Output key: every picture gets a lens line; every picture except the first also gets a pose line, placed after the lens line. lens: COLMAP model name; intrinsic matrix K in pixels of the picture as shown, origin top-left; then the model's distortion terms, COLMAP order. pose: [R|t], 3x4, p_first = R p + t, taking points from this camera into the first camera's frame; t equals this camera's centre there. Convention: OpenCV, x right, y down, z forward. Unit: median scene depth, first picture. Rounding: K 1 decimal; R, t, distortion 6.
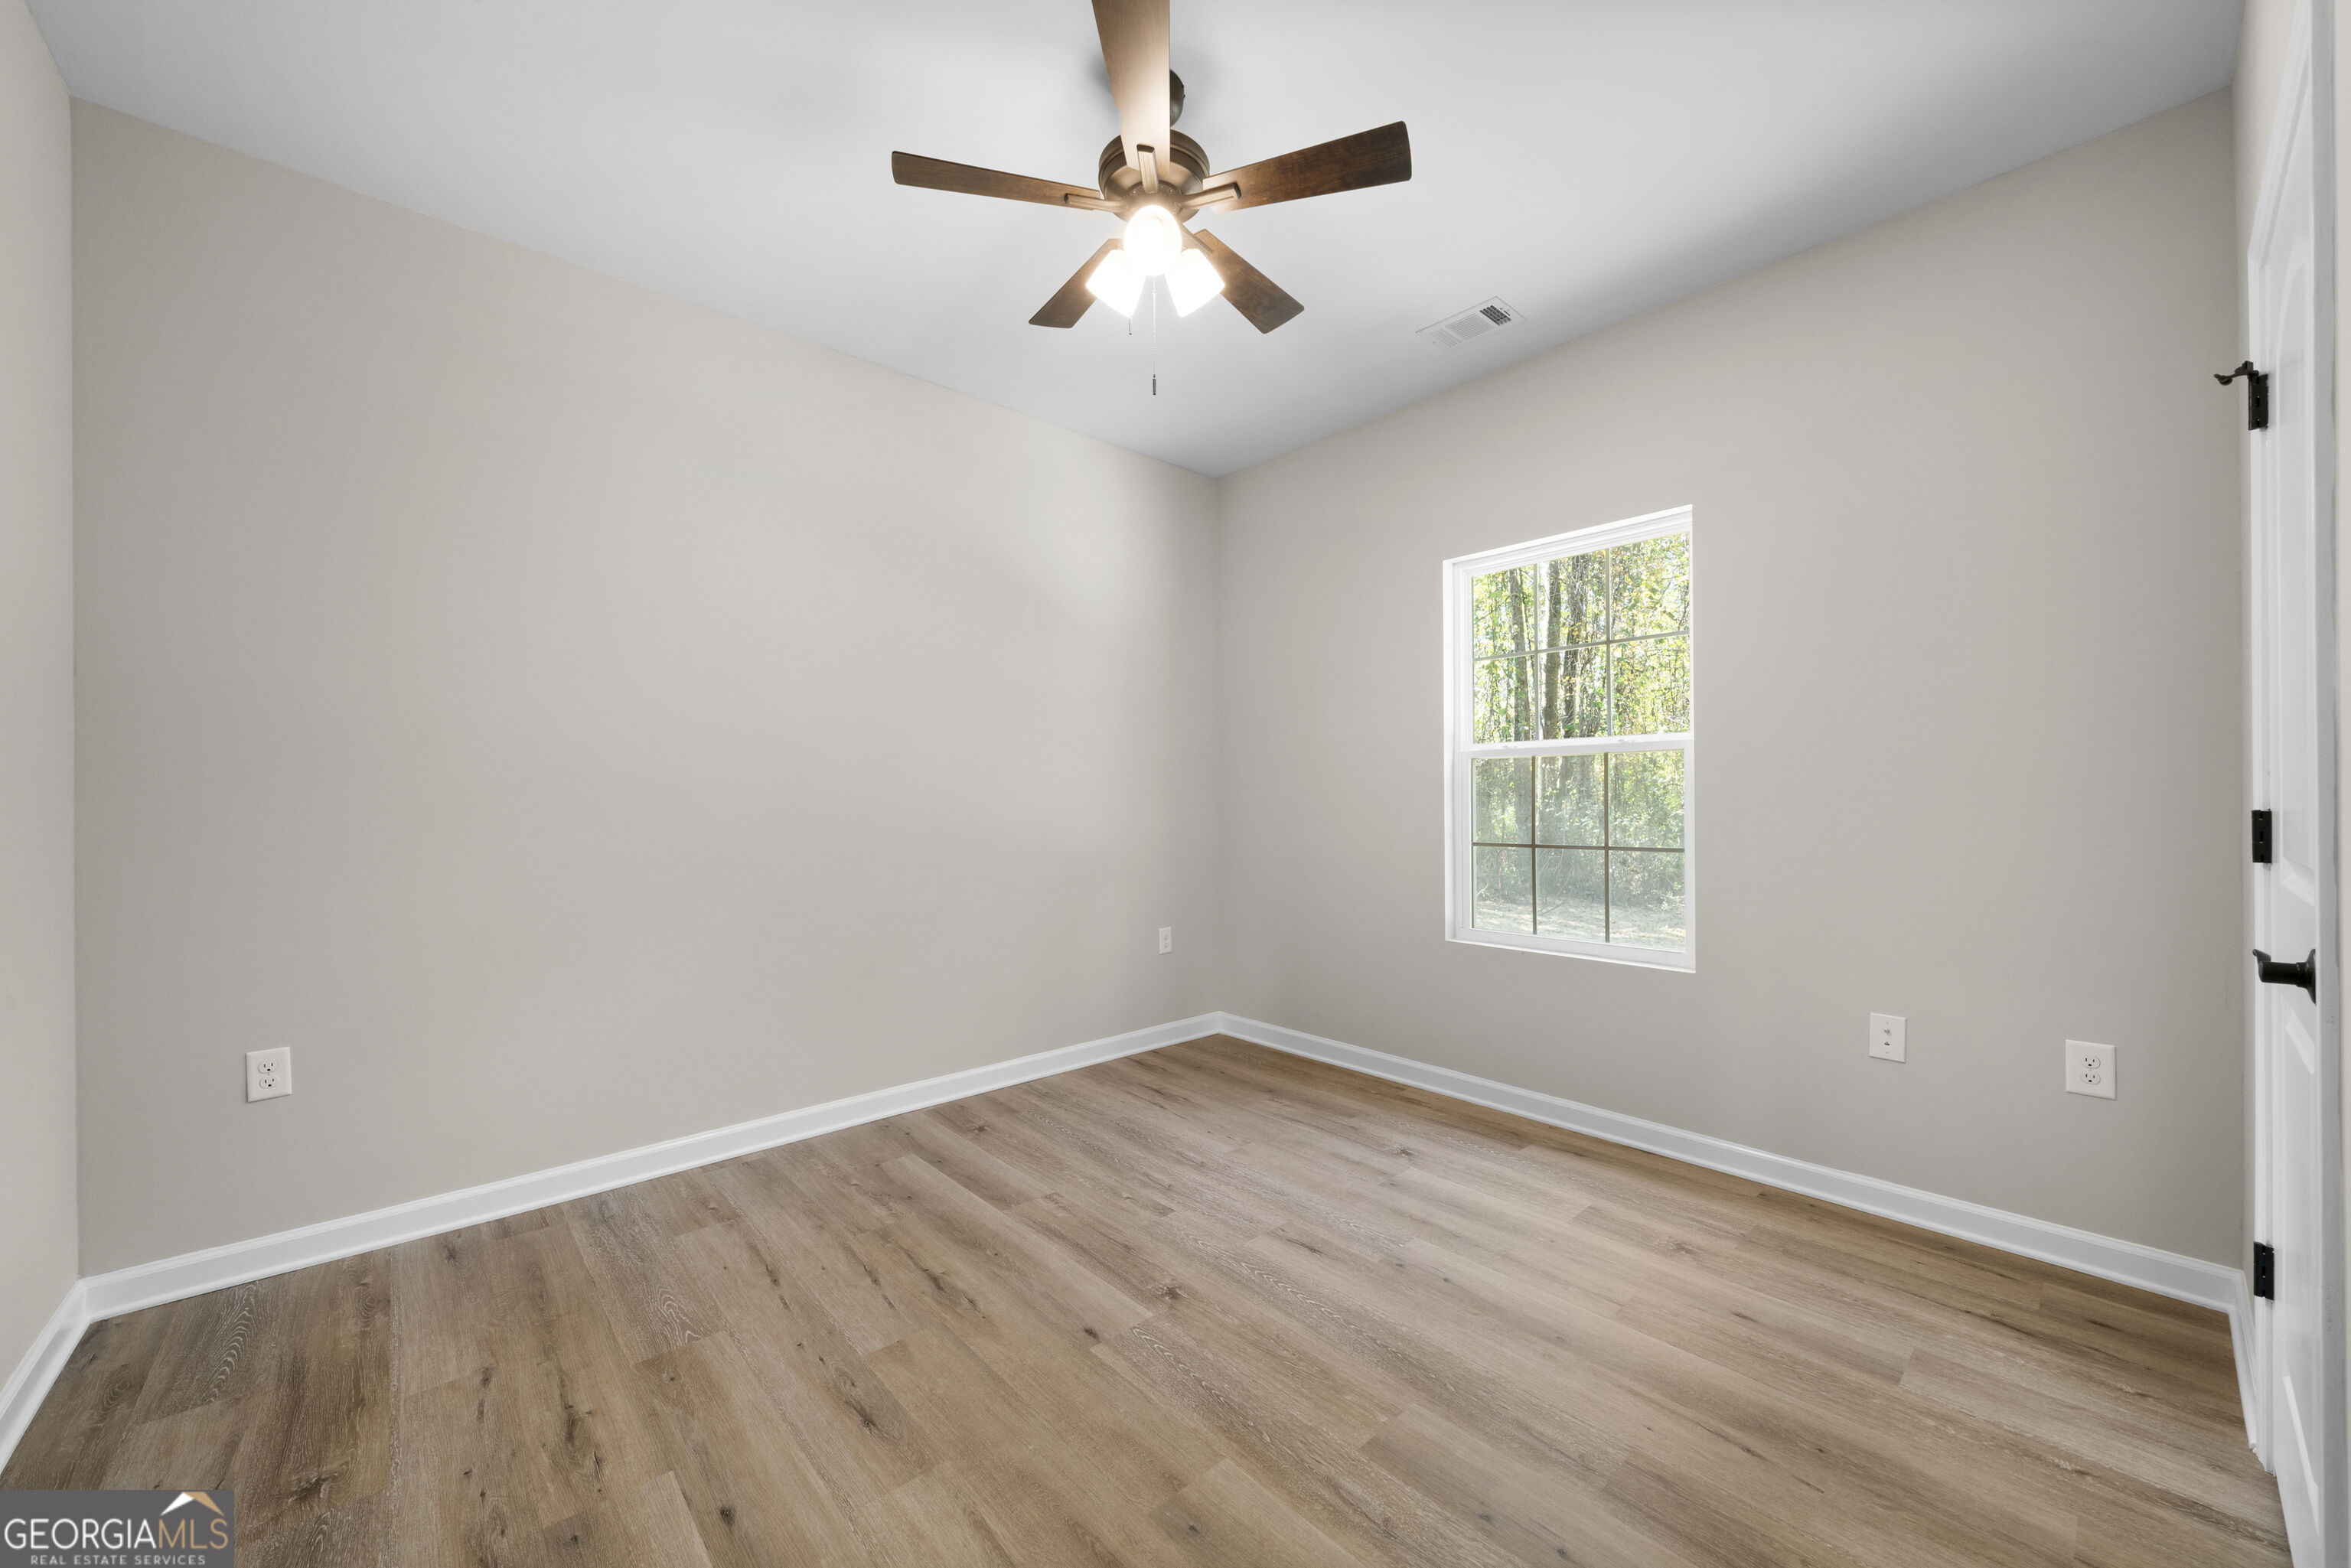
lens RADIAL K [[907.2, 0, 1179.2], [0, 907.2, 796.5], [0, 0, 1]] dist [-0.000478, 0.000043]
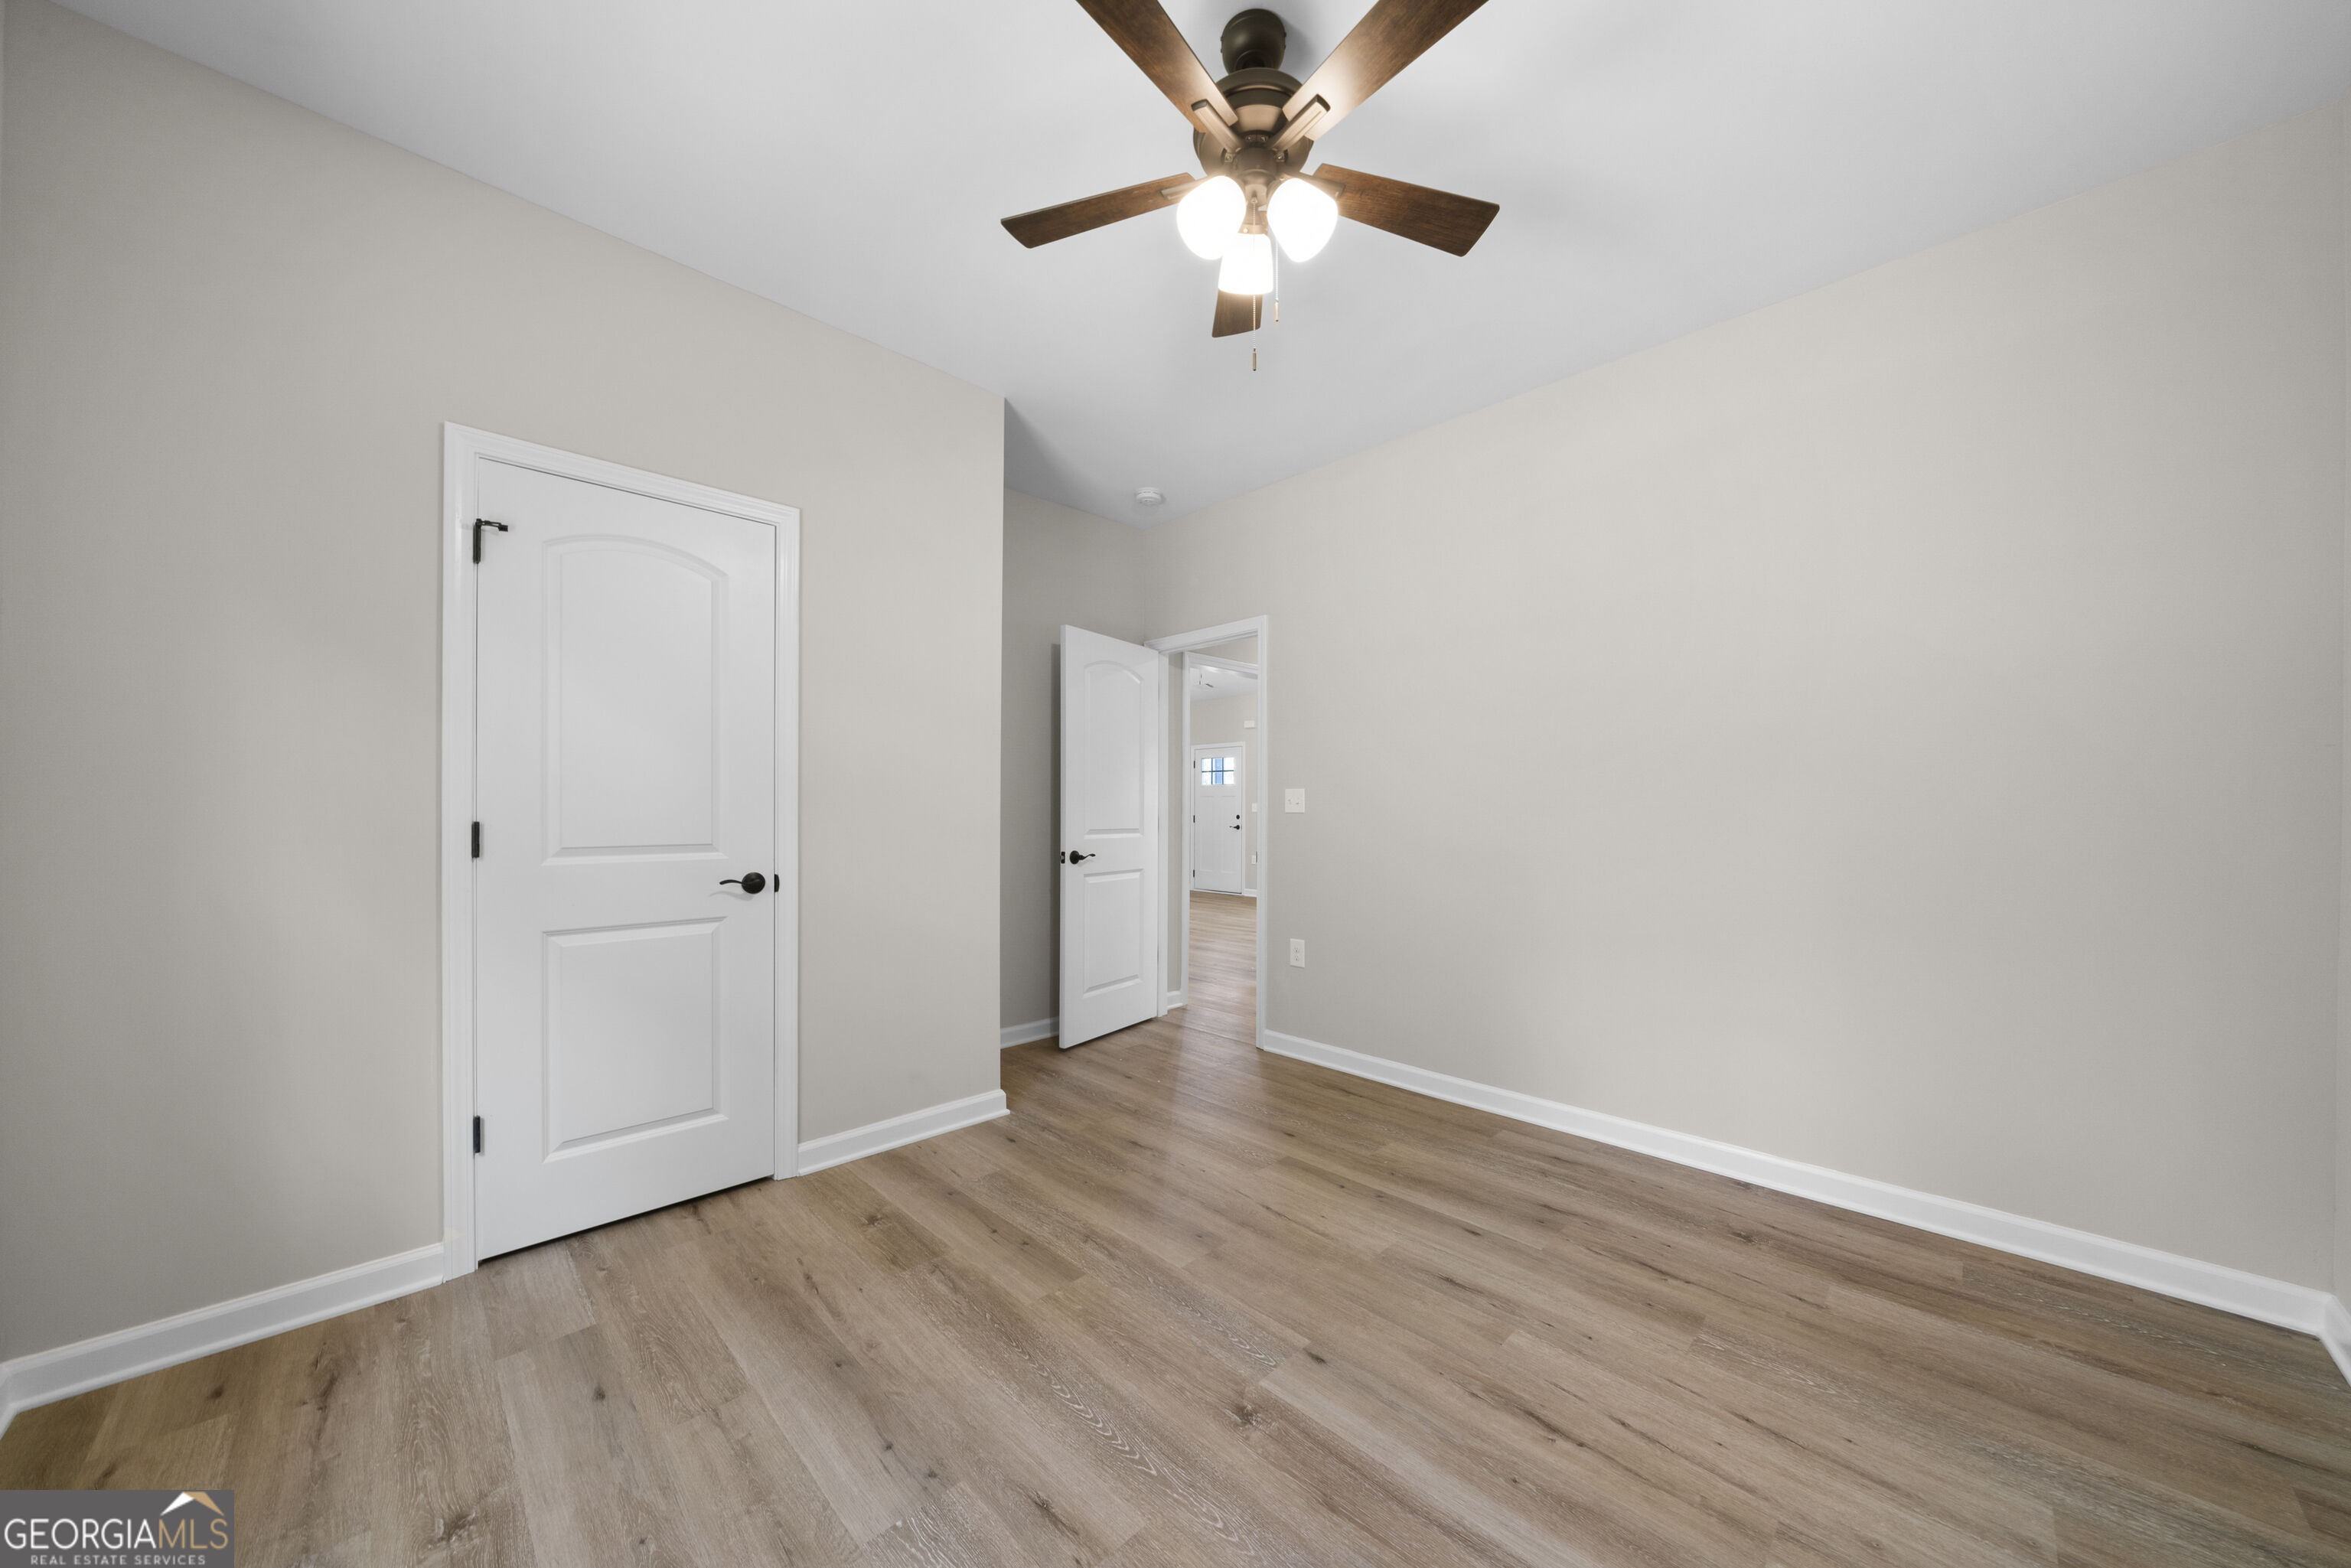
lens RADIAL K [[819.1, 0, 1181.9], [0, 819.1, 801.2], [0, 0, 1]] dist [-0.001248, -0.000154]
pose [[-0.998890, 0.002291, -0.047046, 0.090819], [0.003132, 0.999836, -0.017812, 0.005653], [0.046998, -0.017940, -0.998734, 1.927899]]
